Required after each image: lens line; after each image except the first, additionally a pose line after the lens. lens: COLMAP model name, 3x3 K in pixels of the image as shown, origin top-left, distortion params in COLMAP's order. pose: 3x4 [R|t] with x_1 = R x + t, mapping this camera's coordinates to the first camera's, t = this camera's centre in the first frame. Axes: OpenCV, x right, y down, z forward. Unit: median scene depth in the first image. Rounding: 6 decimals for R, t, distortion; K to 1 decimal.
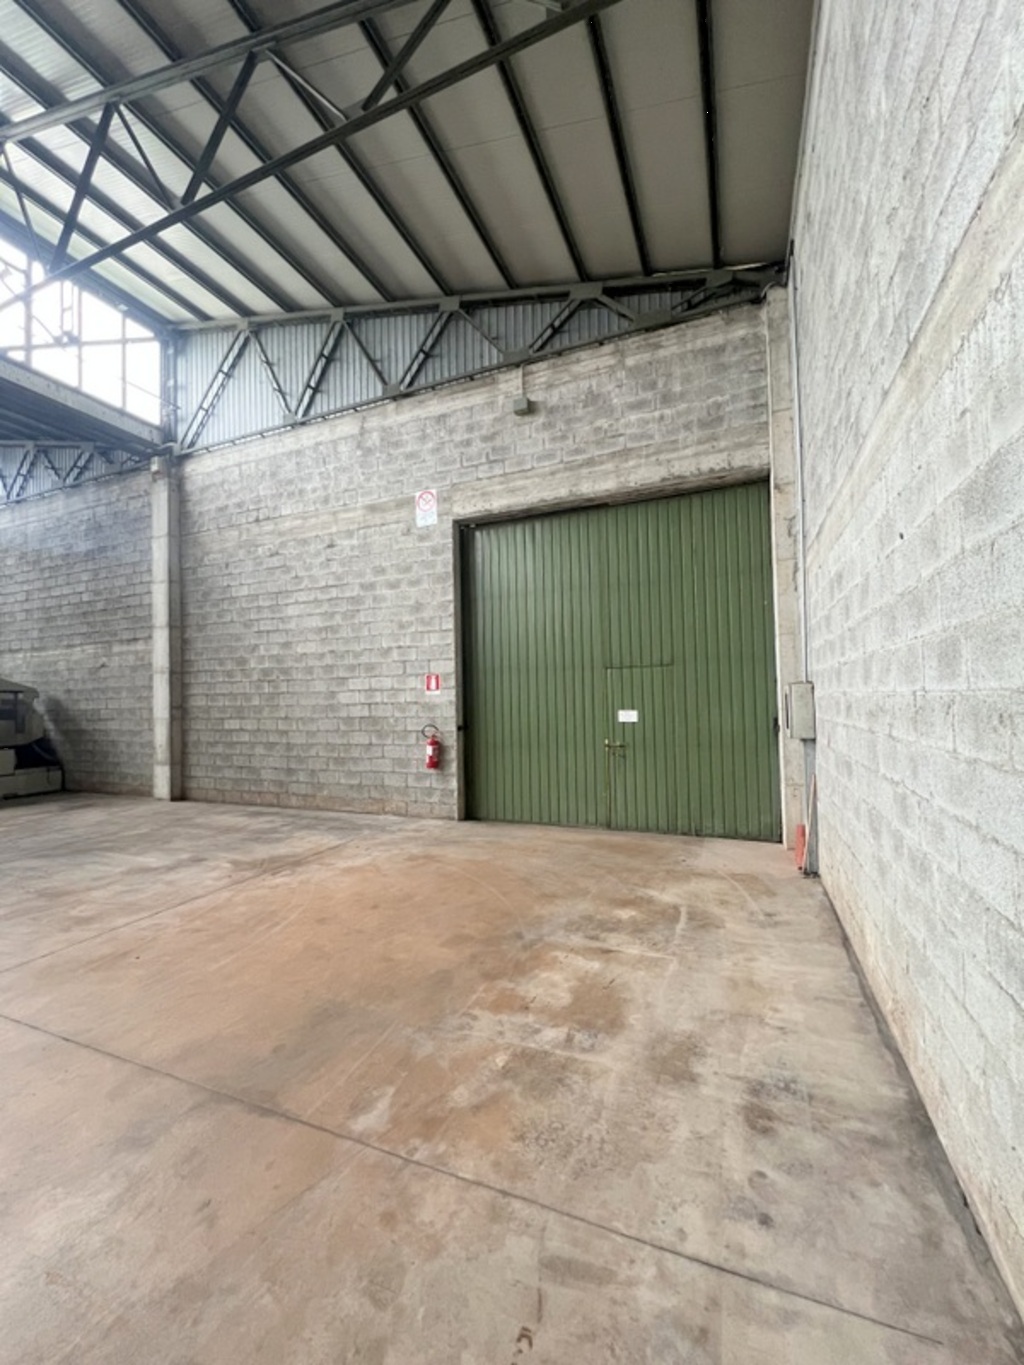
lens RADIAL K [[543.8, 0, 513.3], [0, 543.8, 684.3], [0, 0, 1]] dist [0.000170, -0.000269]
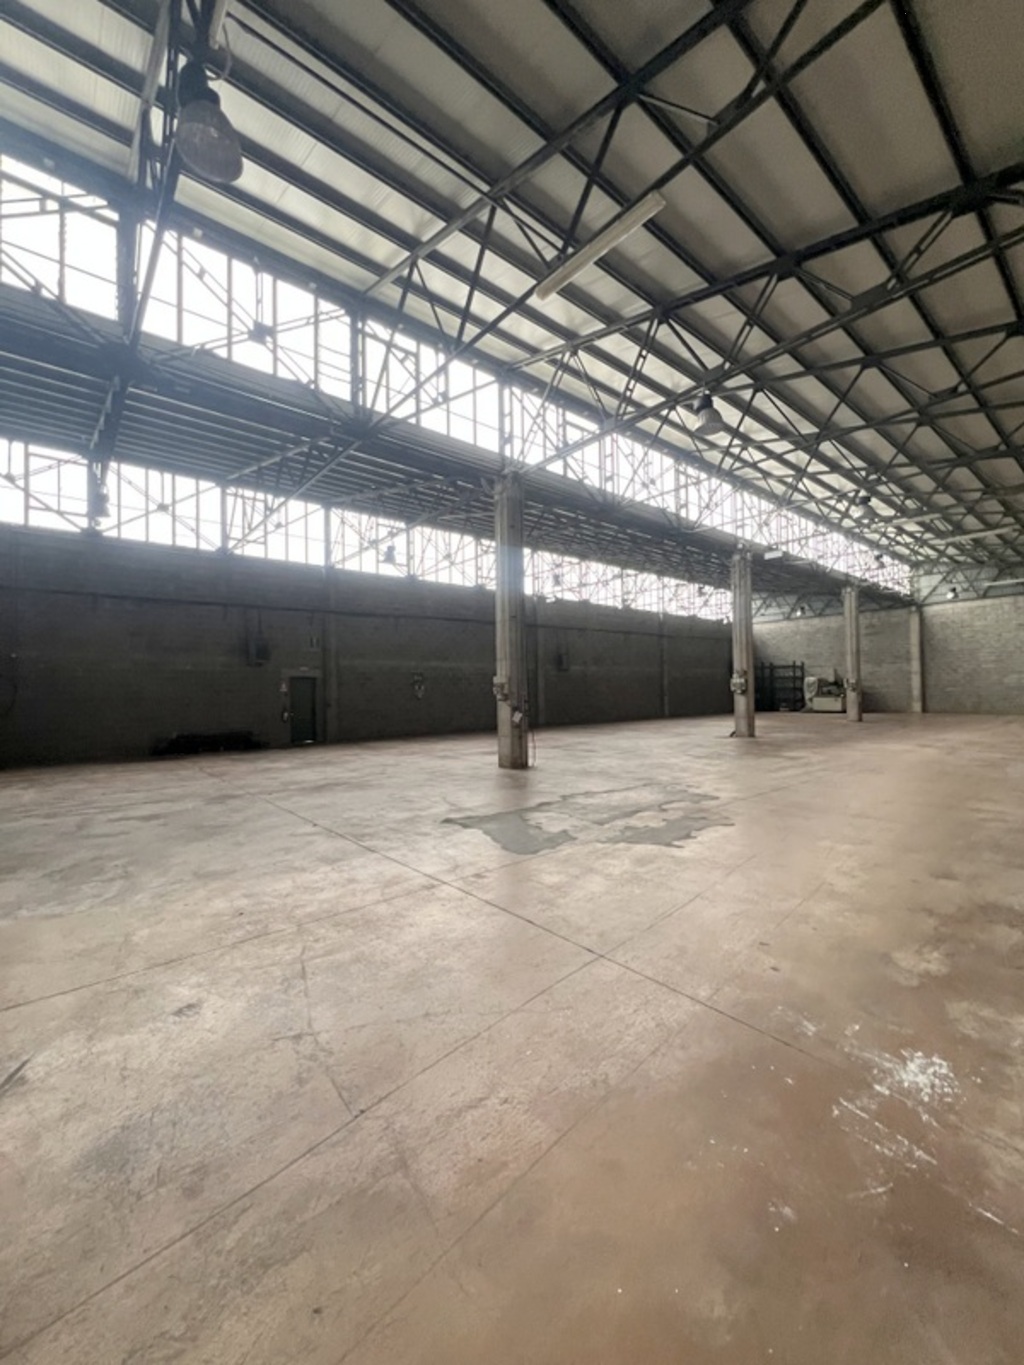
lens RADIAL K [[545.6, 0, 514.1], [0, 545.6, 747.0], [0, 0, 1]] dist [0.008490, 0.000023]
pose [[0.889944, 0.037665, -0.454512, -0.120679], [0.023844, 0.991378, 0.128843, -0.006391], [0.455446, -0.125500, 0.881373, -0.294657]]
